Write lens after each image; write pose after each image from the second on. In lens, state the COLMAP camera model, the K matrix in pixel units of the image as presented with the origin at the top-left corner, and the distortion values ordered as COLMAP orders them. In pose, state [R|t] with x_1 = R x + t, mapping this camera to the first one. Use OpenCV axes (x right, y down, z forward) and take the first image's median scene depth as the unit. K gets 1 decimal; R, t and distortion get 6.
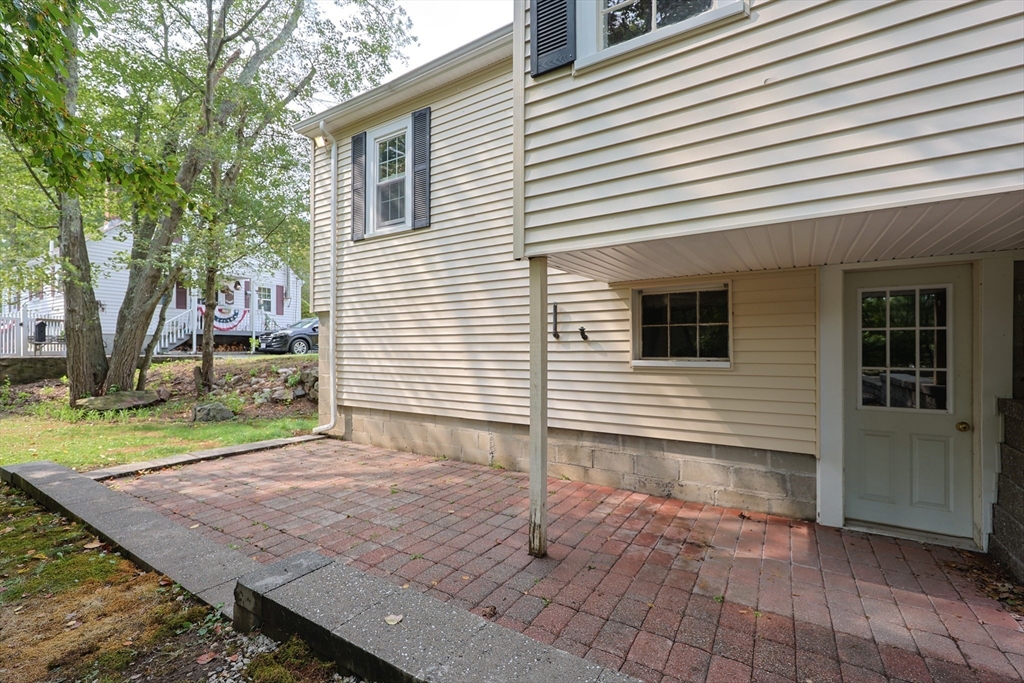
lens RADIAL K [[445.4, 0, 513.4], [0, 445.4, 346.6], [0, 0, 1]] dist [0.004988, 0.000081]
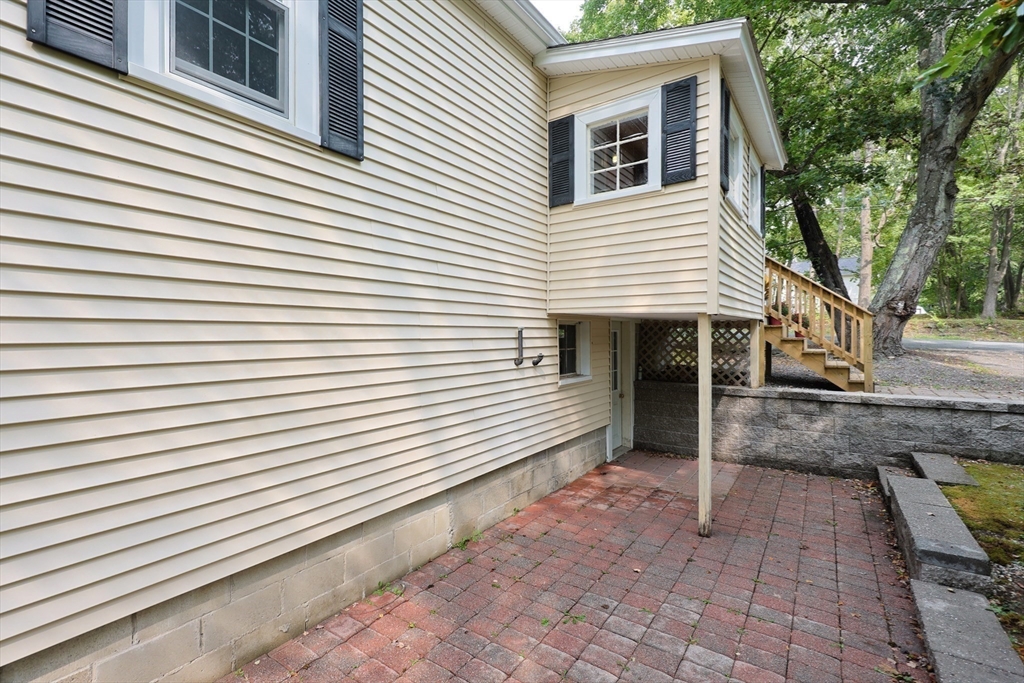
lens RADIAL K [[445.4, 0, 521.7], [0, 445.4, 332.0], [0, 0, 1]] dist [0.004988, 0.000081]
pose [[0.051502, 0.002483, 0.998670, -0.675613], [-0.009262, 0.999955, -0.002008, -0.070328], [-0.998630, -0.009146, 0.051522, 0.763329]]
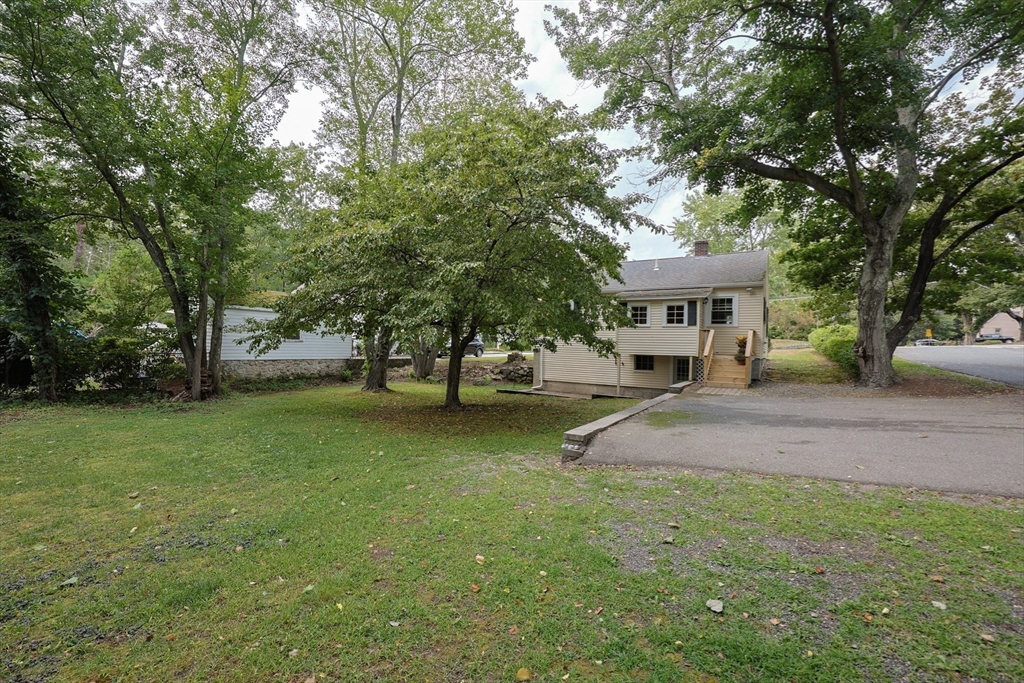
lens RADIAL K [[445.4, 0, 514.3], [0, 445.4, 337.9], [0, 0, 1]] dist [0.004988, 0.000081]
pose [[0.998615, 0.034545, 0.039678, -0.835545], [-0.034120, 0.999353, -0.011336, -0.150686], [-0.040044, 0.009967, 0.999148, -2.555338]]
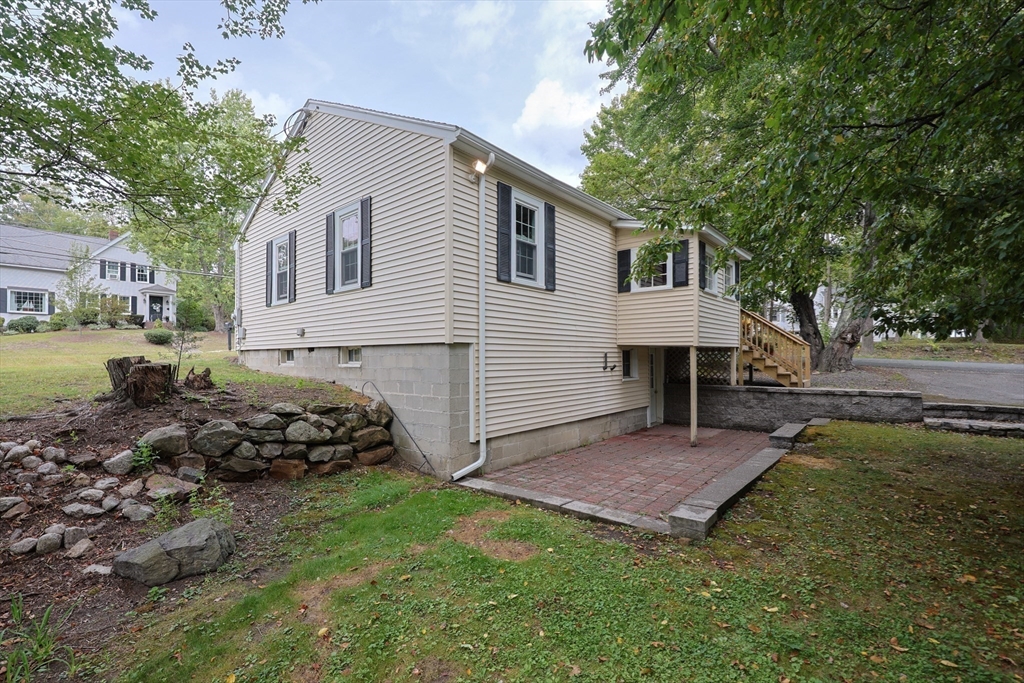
lens RADIAL K [[445.4, 0, 512.4], [0, 445.4, 347.3], [0, 0, 1]] dist [0.004988, 0.000081]
pose [[0.150666, 0.018935, 0.988403, -1.550155], [-0.008851, 0.999802, -0.017804, -0.064593], [-0.988545, -0.006066, 0.150803, 0.893813]]
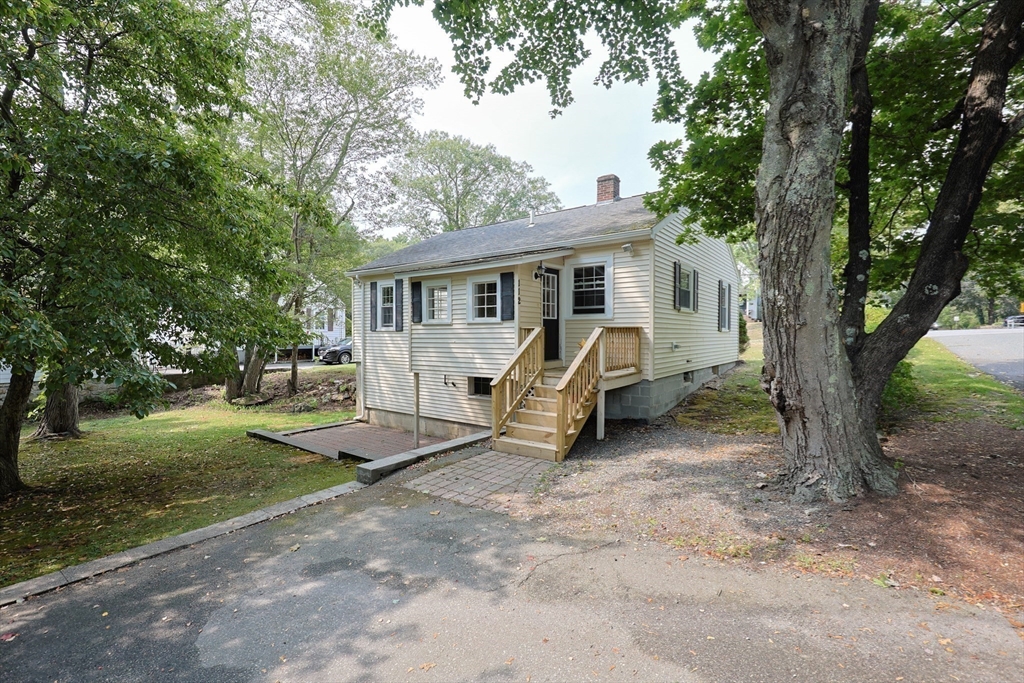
lens RADIAL K [[445.4, 0, 526.1], [0, 445.4, 337.2], [0, 0, 1]] dist [0.004988, 0.000081]
pose [[0.998456, 0.004330, -0.055386, 0.560723], [-0.003376, 0.999845, 0.017301, -0.271359], [0.055452, -0.017087, 0.998315, -1.224364]]
